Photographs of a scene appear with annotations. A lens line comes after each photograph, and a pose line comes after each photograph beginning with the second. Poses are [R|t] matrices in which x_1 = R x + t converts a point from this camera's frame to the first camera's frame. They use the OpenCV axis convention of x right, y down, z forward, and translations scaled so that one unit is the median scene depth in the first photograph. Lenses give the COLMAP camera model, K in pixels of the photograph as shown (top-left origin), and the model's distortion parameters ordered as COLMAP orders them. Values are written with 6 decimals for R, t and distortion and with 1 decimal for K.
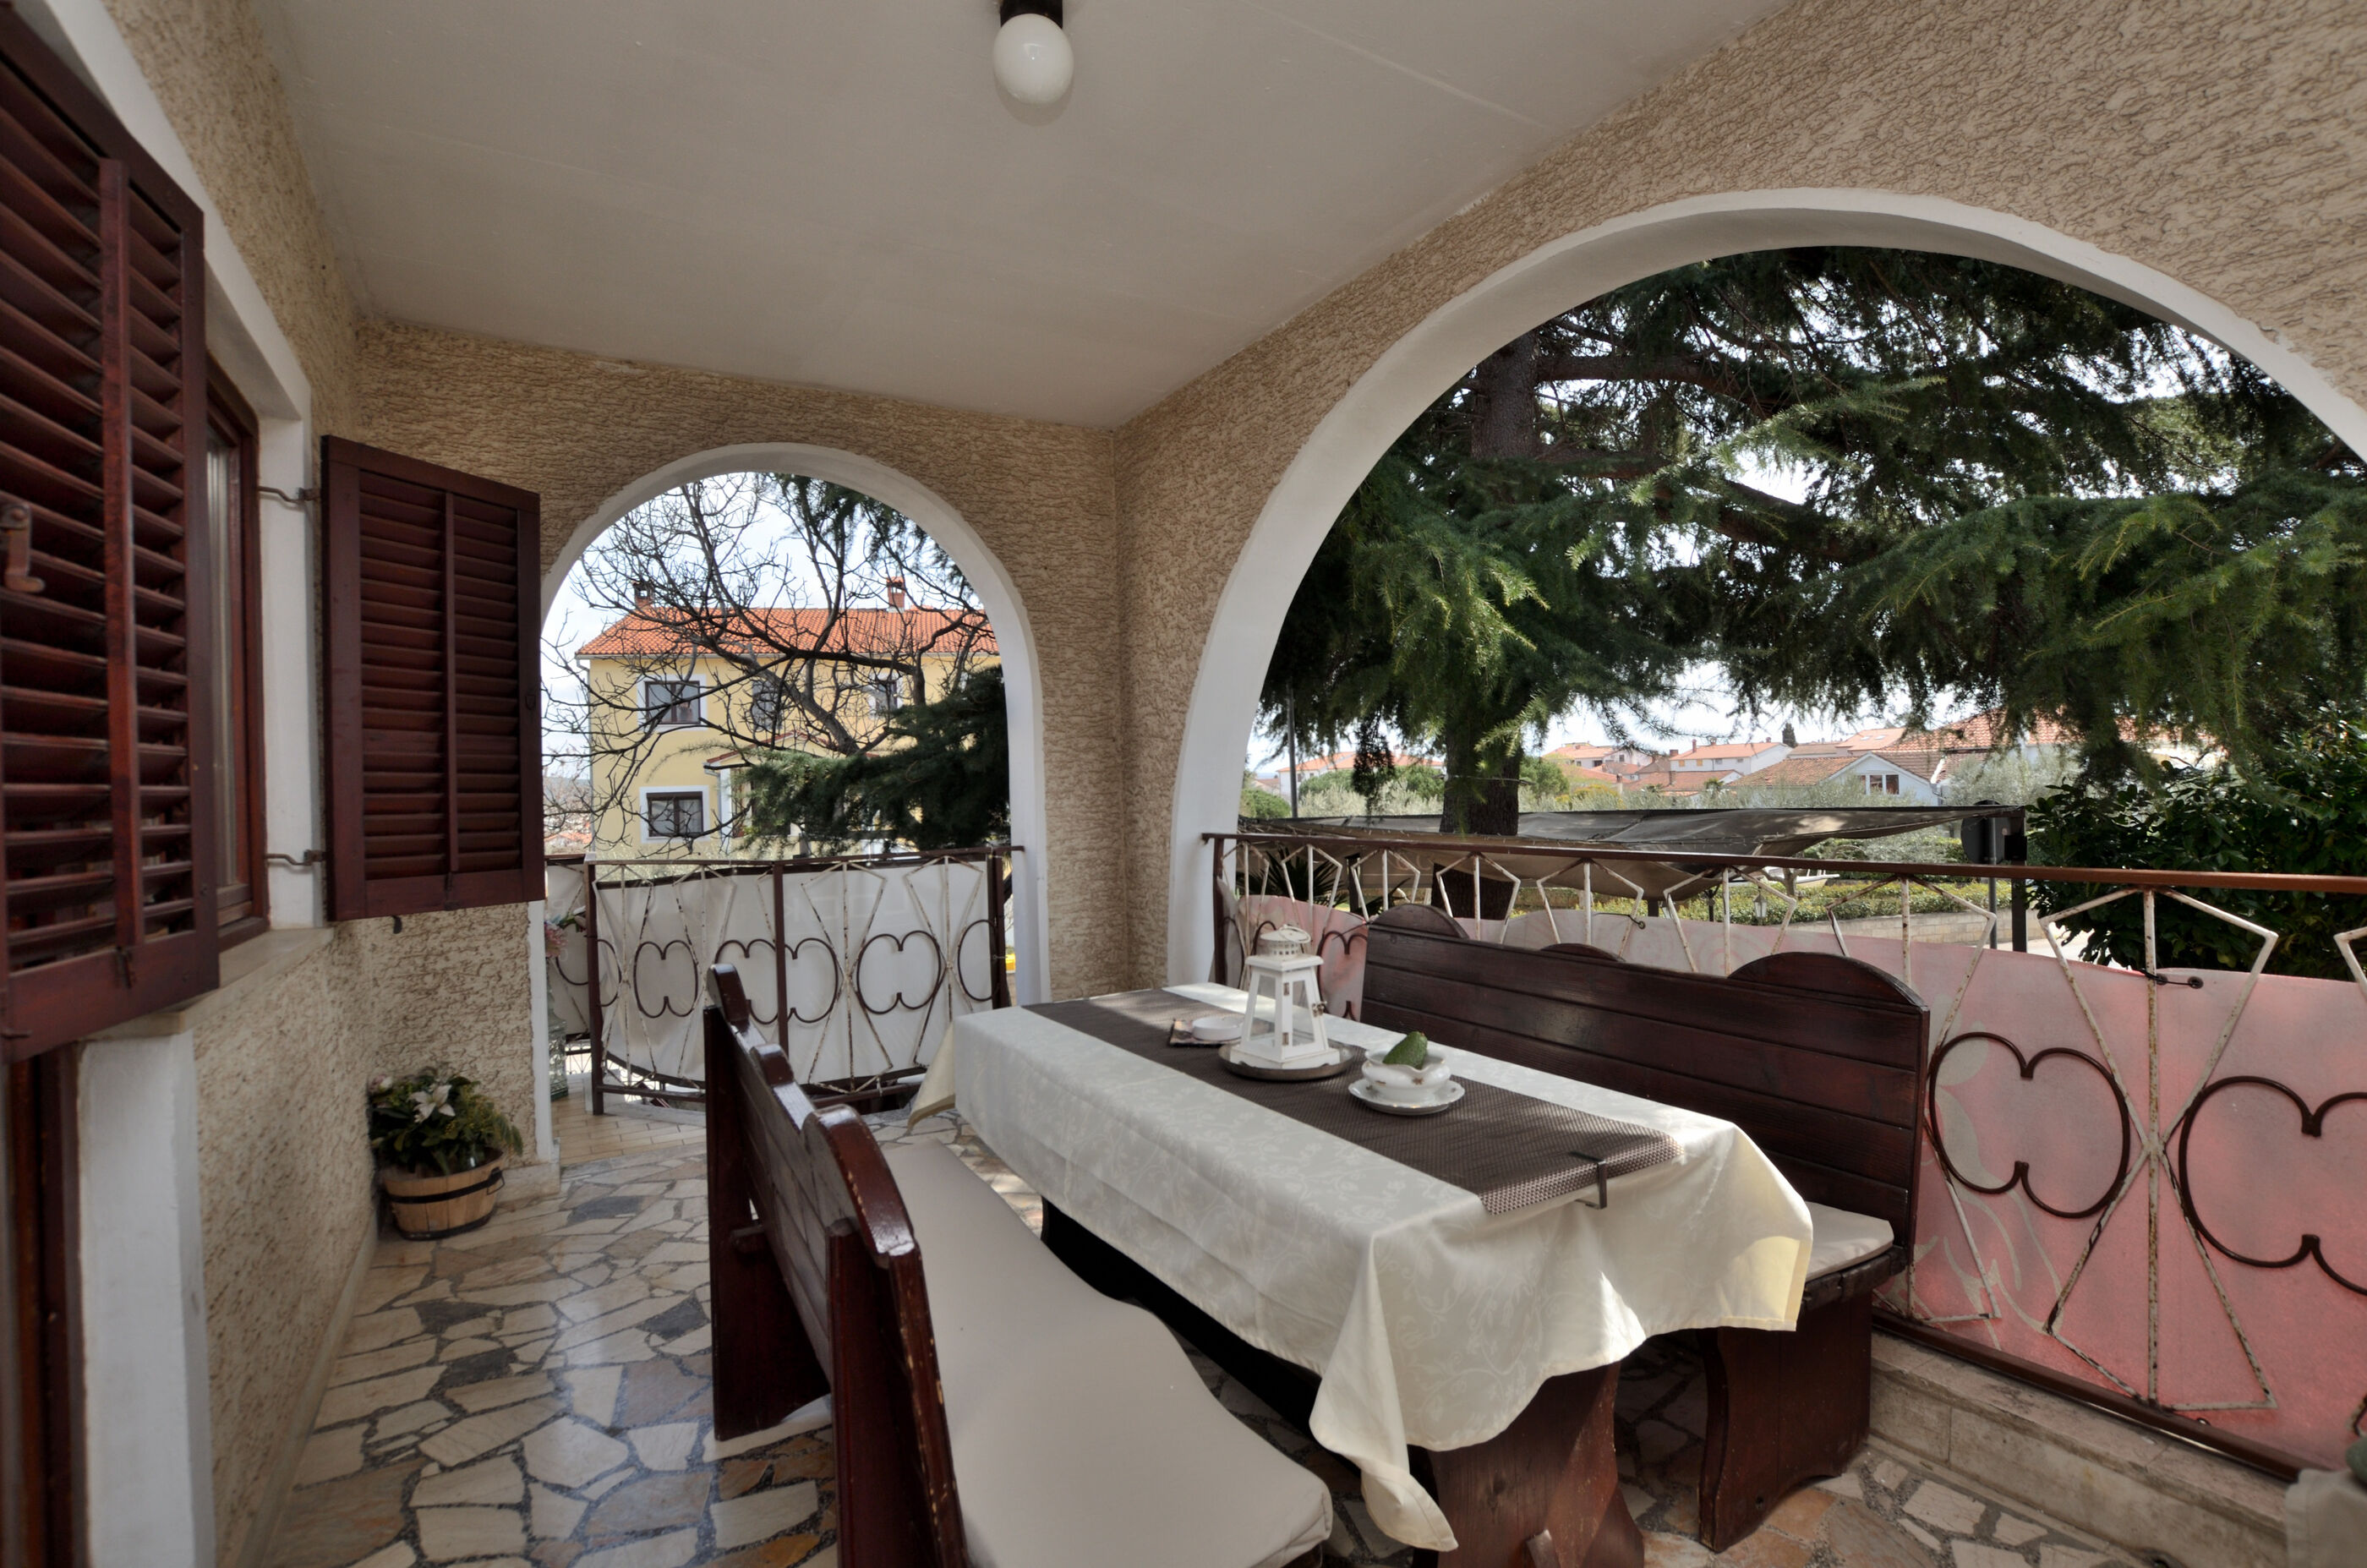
lens RADIAL K [[1082.7, 0, 1226.0], [0, 1082.7, 774.1], [0, 0, 1]] dist [-0.032135, 0.003993]
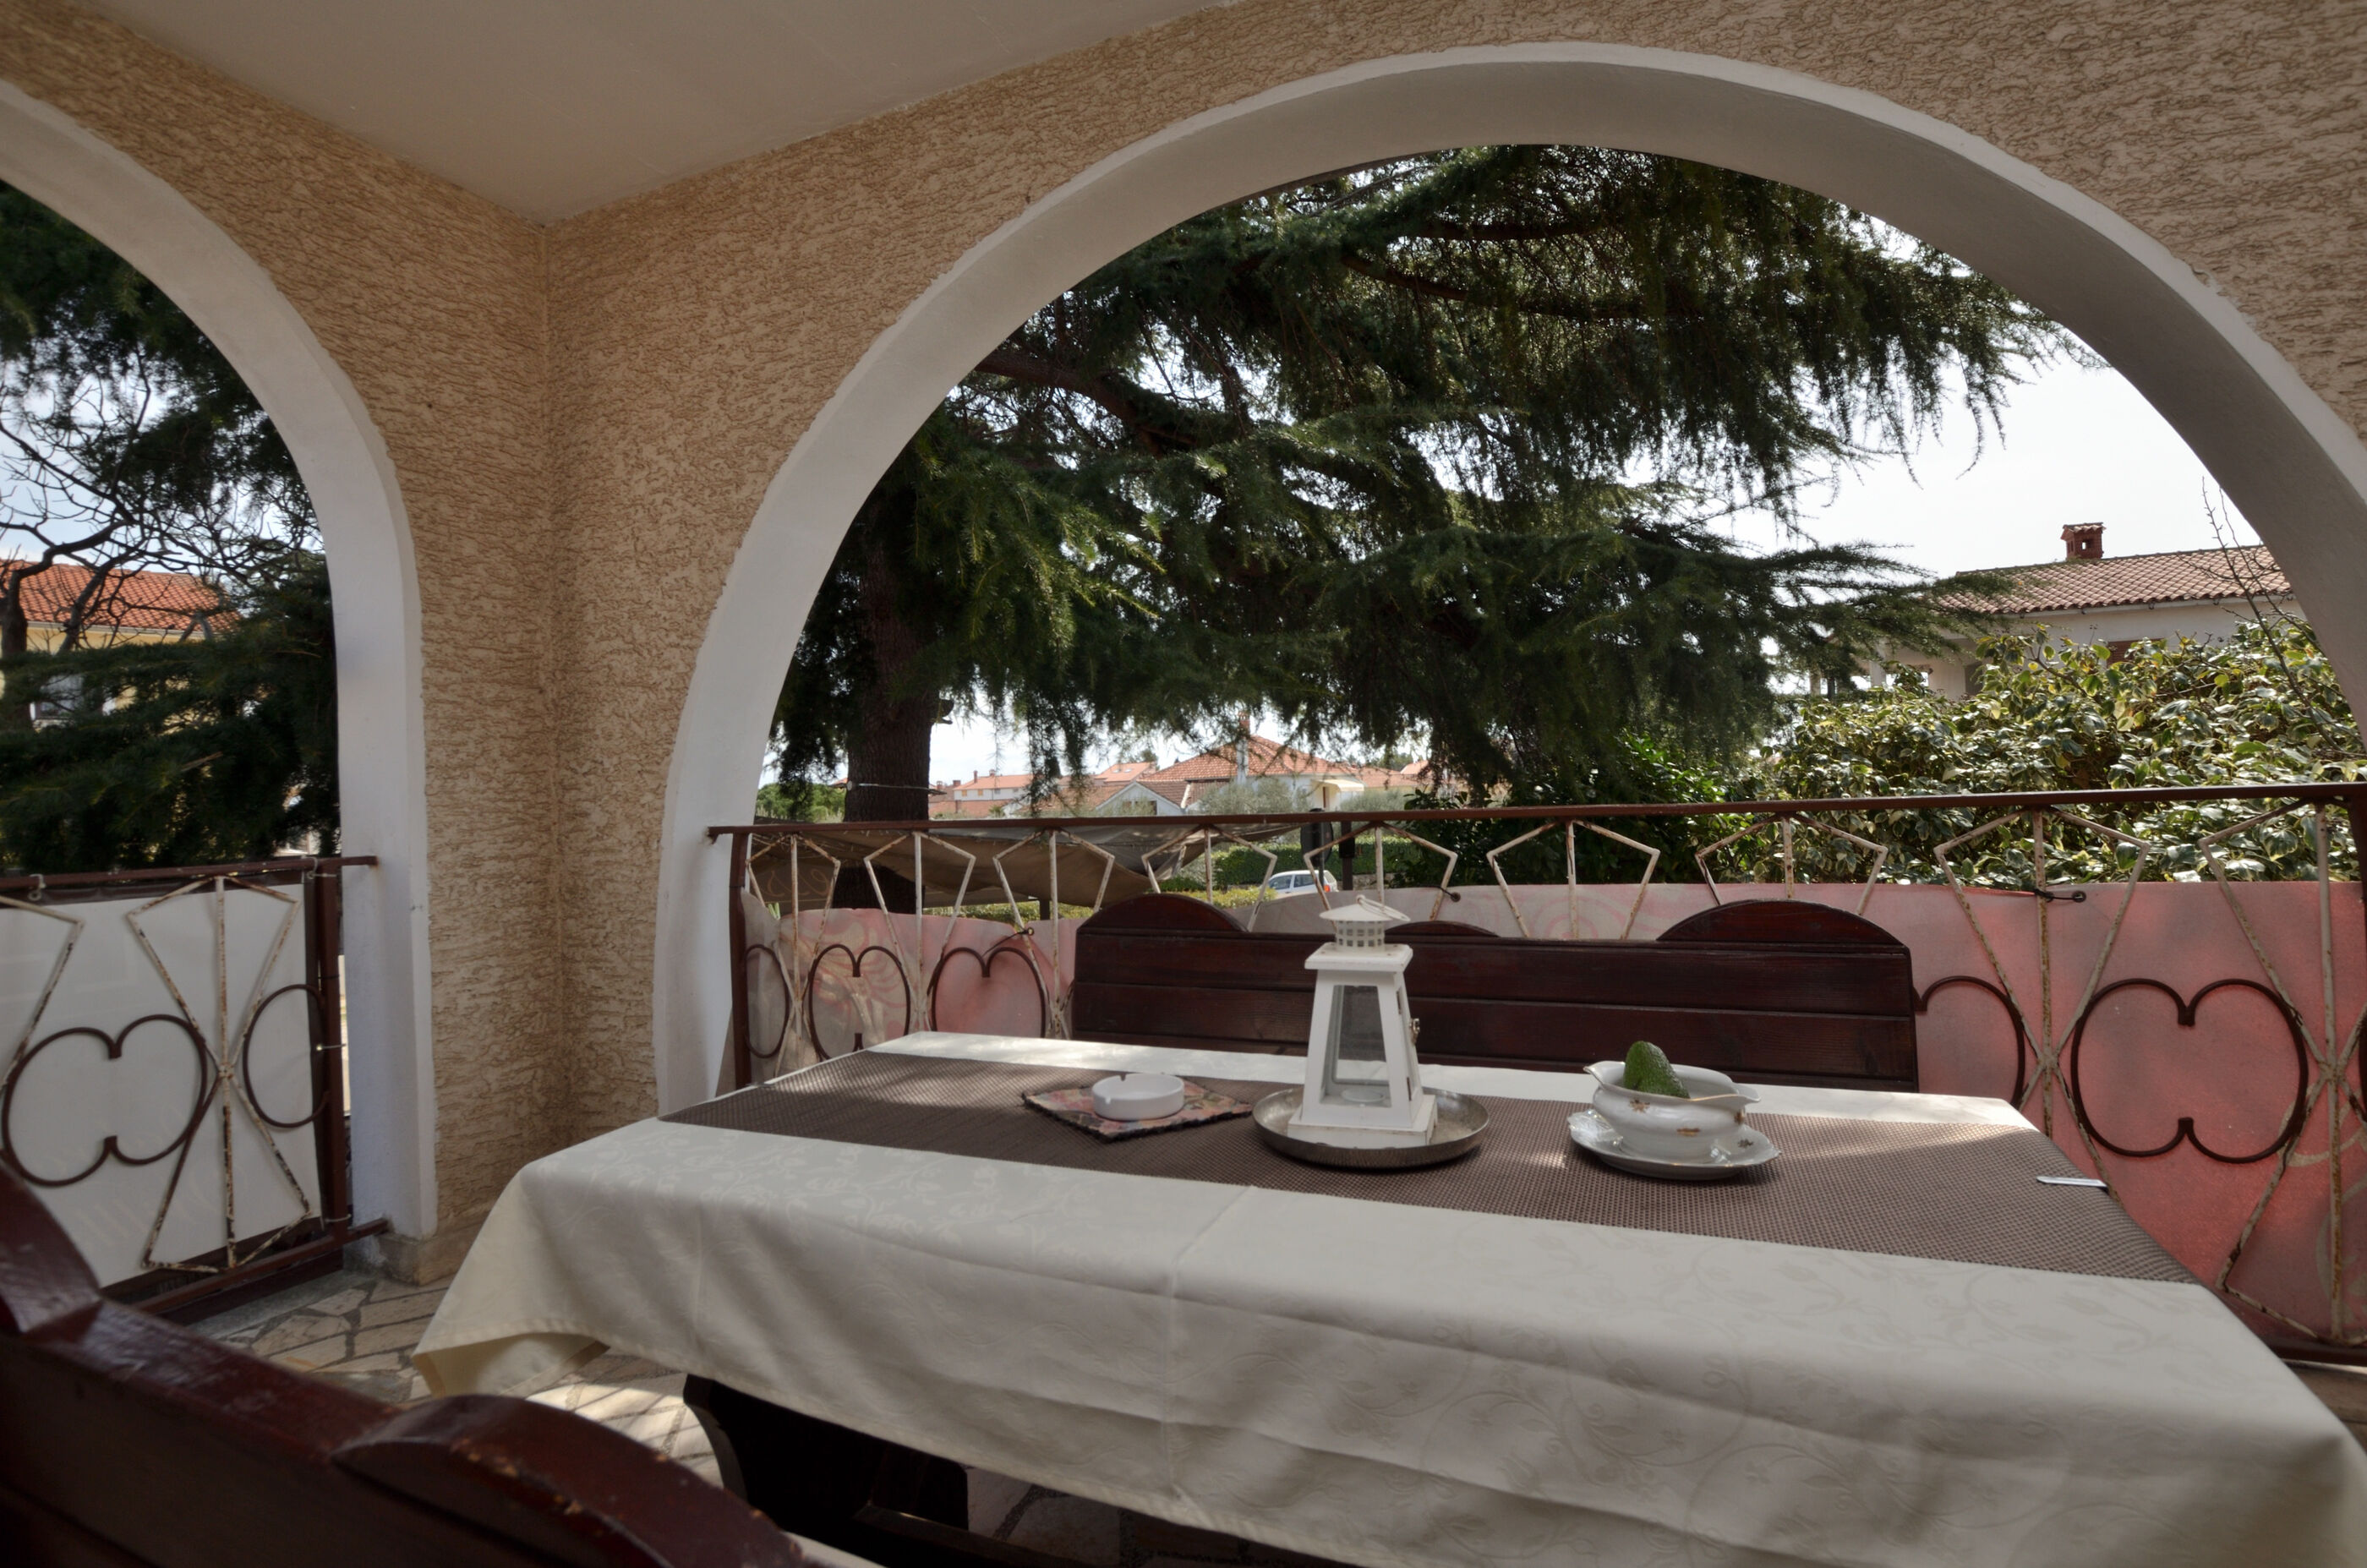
lens RADIAL K [[1082.7, 0, 1226.0], [0, 1082.7, 774.1], [0, 0, 1]] dist [-0.032135, 0.003993]
pose [[0.812621, 0.008033, 0.582737, -0.330371], [0.005587, 0.999752, -0.021573, 0.080539], [-0.582766, 0.020787, 0.812374, 0.543279]]
